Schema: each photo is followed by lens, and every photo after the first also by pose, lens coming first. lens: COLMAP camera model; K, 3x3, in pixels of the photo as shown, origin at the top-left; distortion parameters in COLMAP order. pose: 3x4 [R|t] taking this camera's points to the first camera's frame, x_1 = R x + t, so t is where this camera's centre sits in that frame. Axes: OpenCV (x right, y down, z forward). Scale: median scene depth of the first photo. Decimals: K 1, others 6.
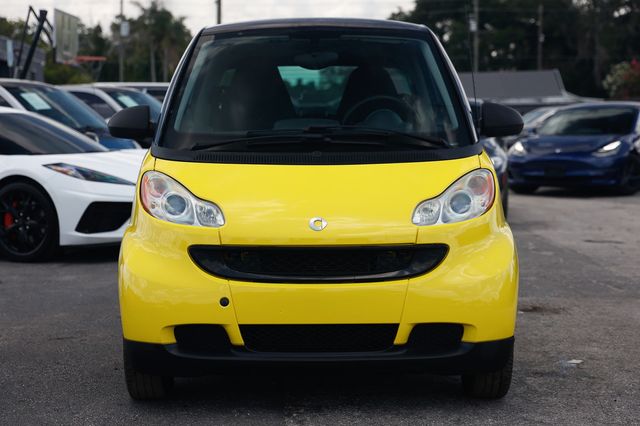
lens RADIAL K [[1250.1, 0, 317.8], [0, 1250.1, 212.0], [0, 0, 1]] dist [0.291994, 0.000000]
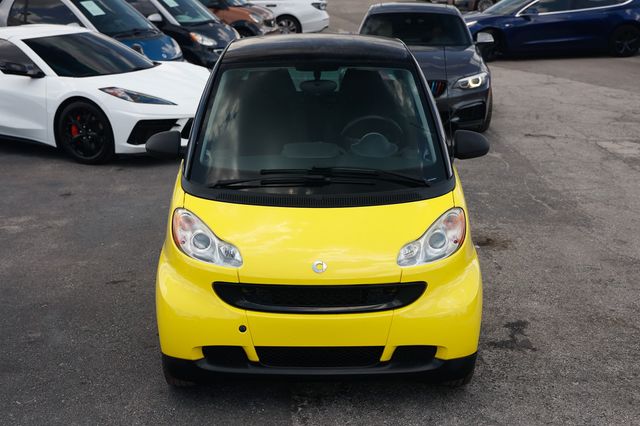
lens RADIAL K [[927.3, 0, 321.8], [0, 927.3, 213.9], [0, 0, 1]] dist [0.170216, 0.000000]
pose [[0.999954, 0.006886, 0.006641, -0.003723], [-0.008111, 0.978331, 0.206886, -0.215175], [-0.005073, -0.206930, 0.978343, 0.126068]]
